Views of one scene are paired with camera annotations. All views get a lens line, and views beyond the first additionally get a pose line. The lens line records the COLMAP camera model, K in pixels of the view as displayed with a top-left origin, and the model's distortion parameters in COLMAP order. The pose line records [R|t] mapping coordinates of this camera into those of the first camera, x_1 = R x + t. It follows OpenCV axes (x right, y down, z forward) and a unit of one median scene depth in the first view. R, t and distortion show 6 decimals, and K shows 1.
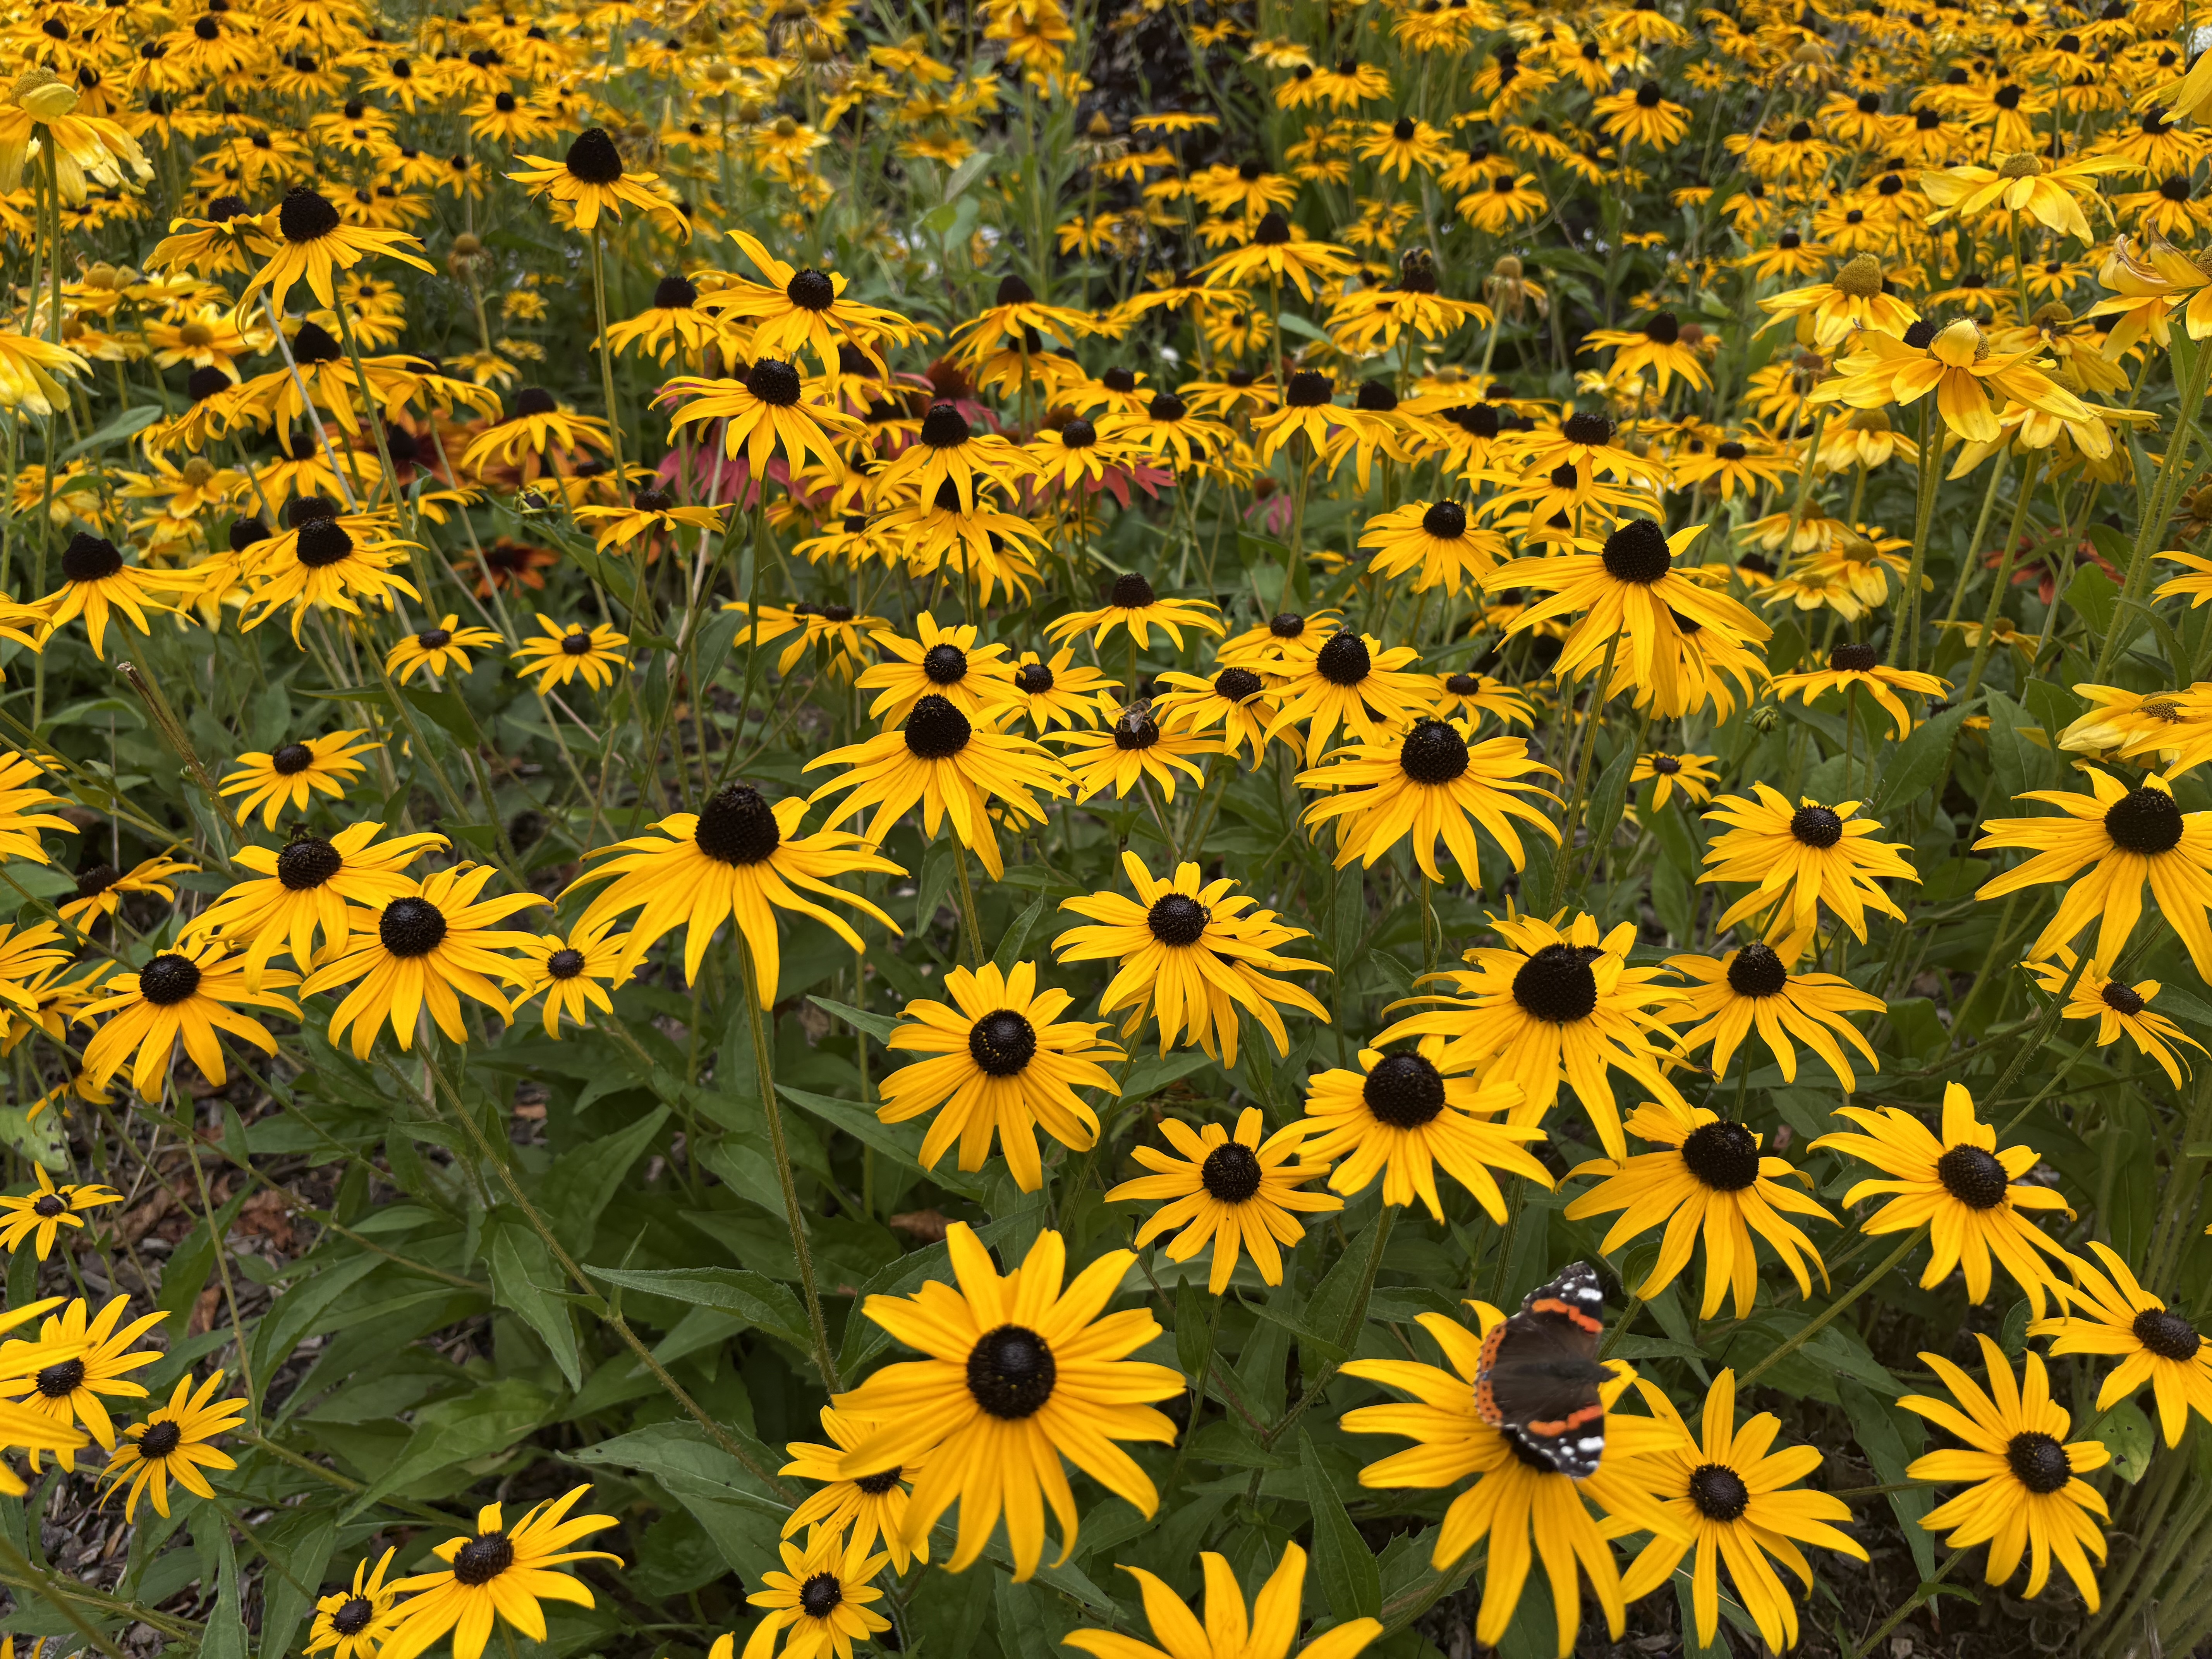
lens RADIAL K [[1848.3, 0, 1106.0], [0, 1848.3, 829.5], [0, 0, 1]] dist [0.123349, -0.369265]
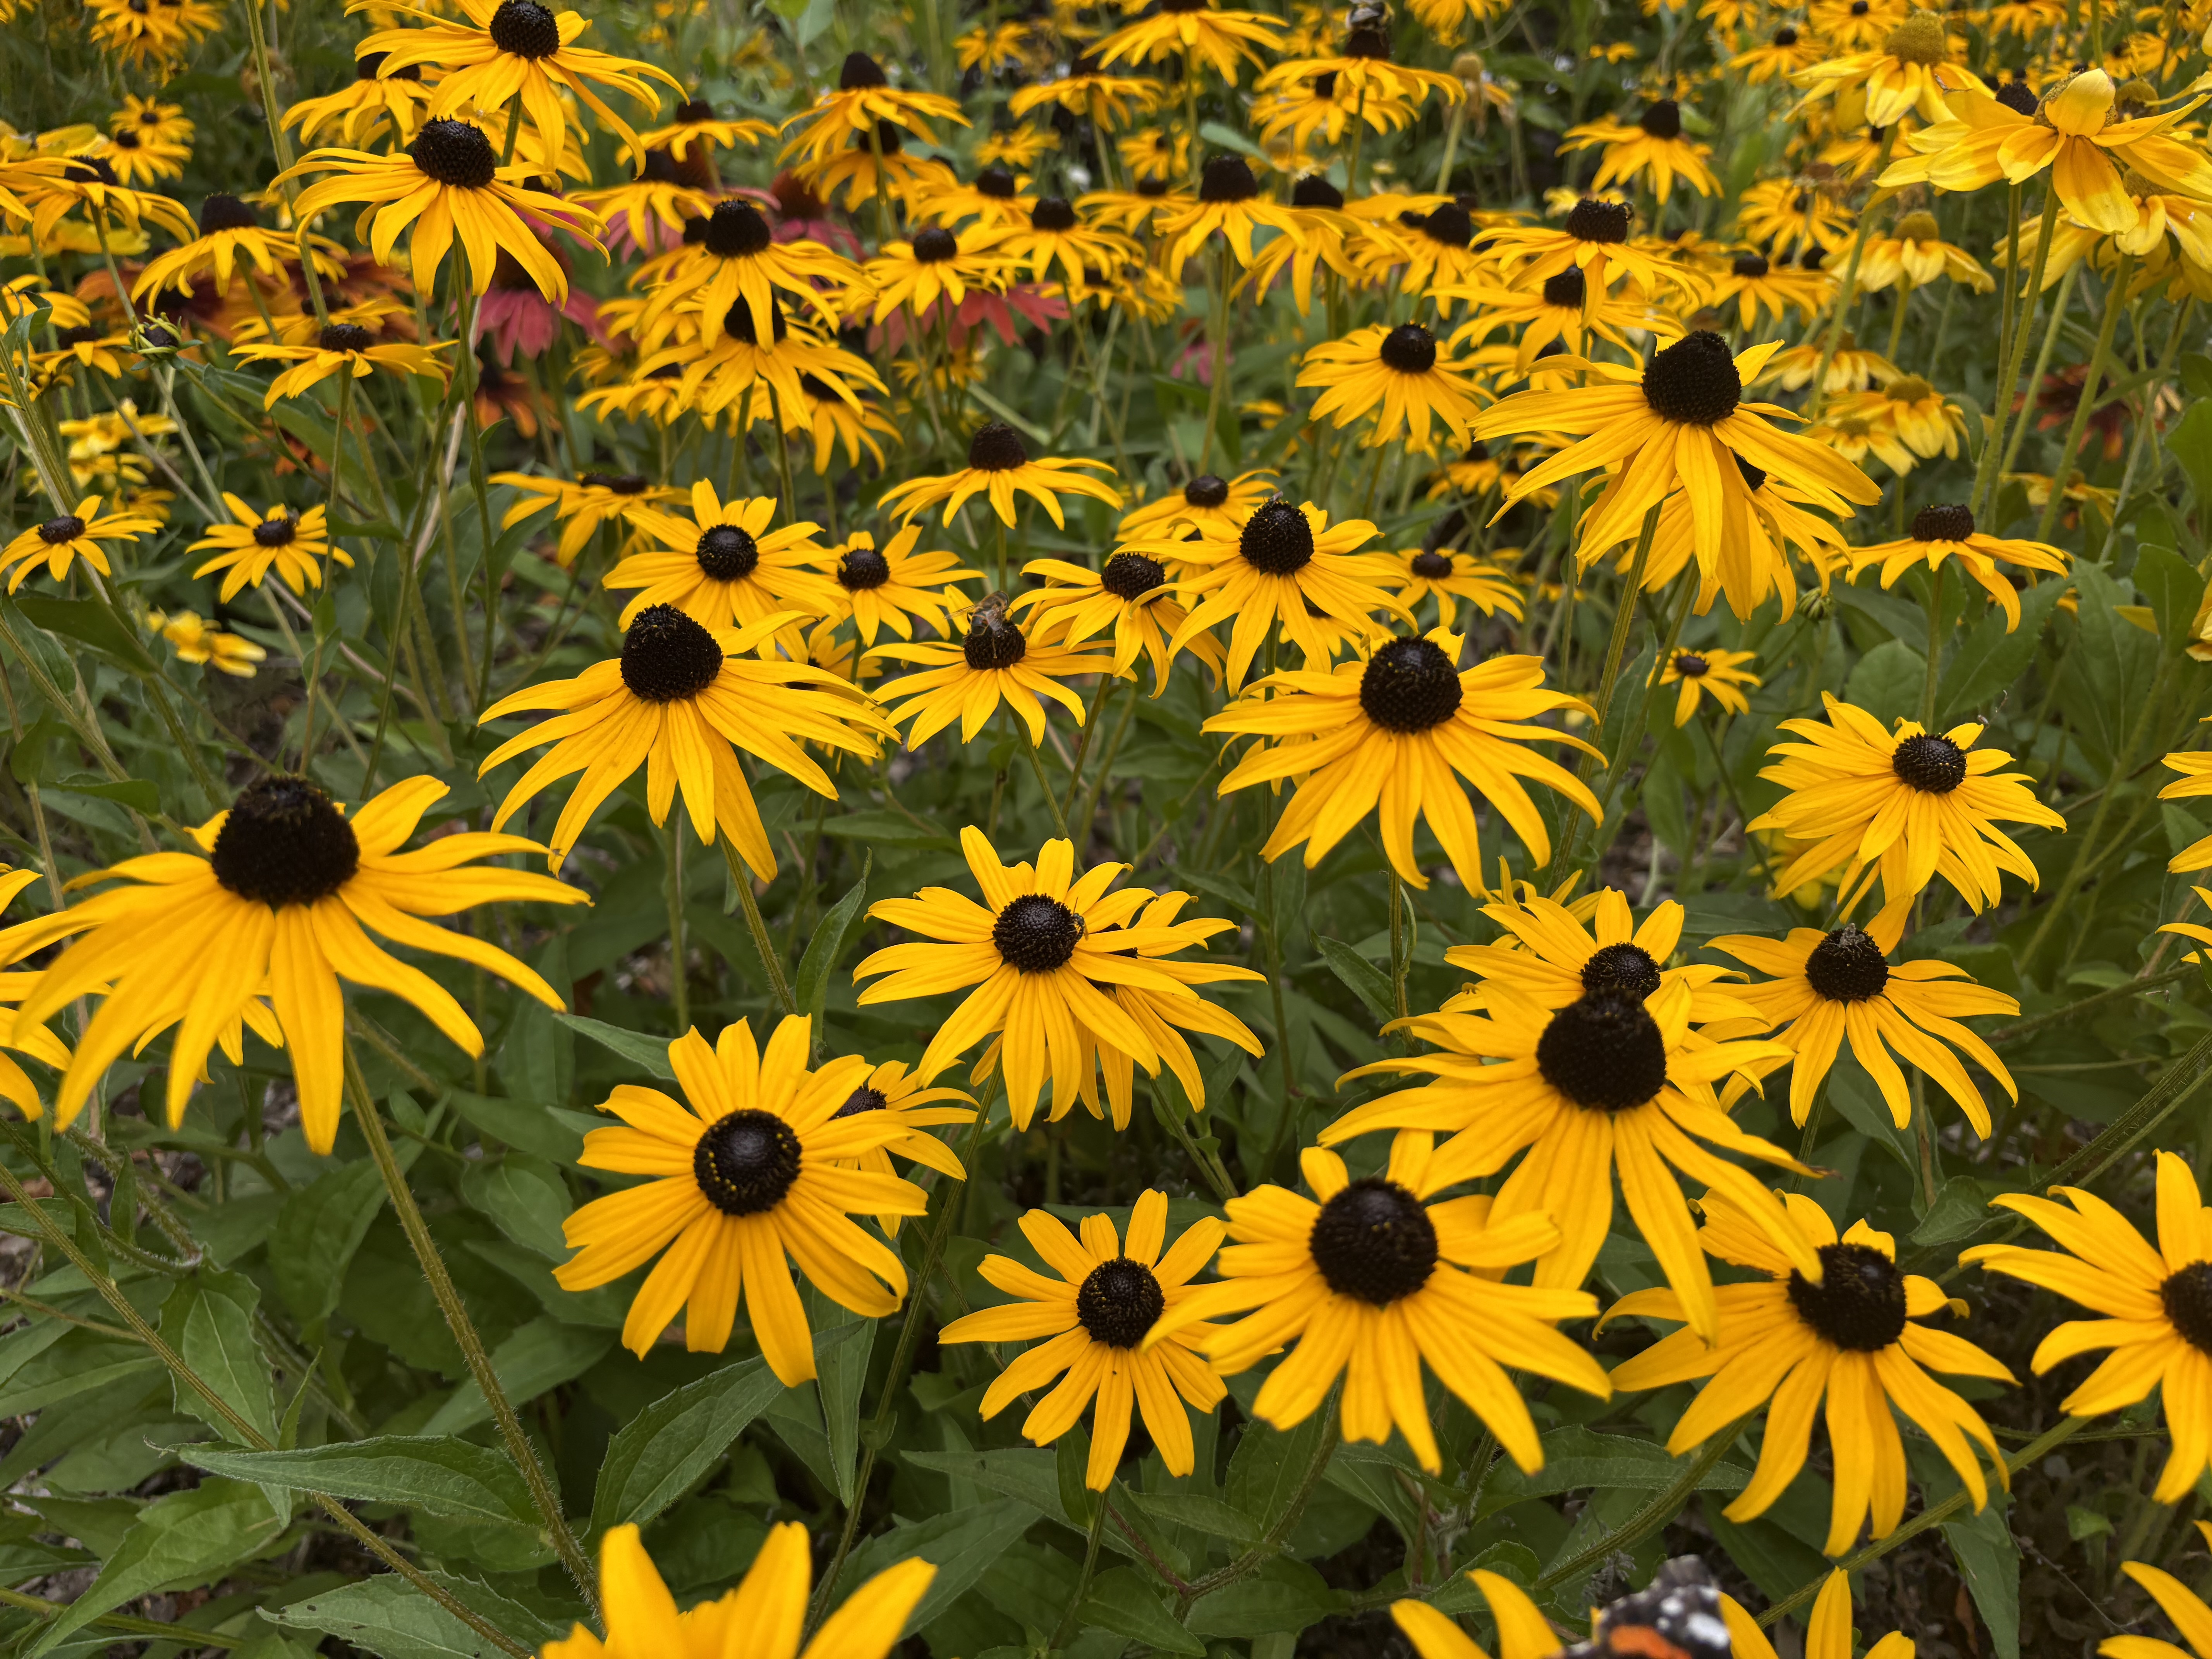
lens RADIAL K [[1925.9, 0, 1106.0], [0, 1925.9, 829.5], [0, 0, 1]] dist [0.033517, -0.078596]
pose [[0.999282, -0.021540, 0.031175, 0.033112], [0.019500, 0.997738, 0.064326, -0.026369], [-0.032490, -0.063672, 0.997442, 0.227124]]
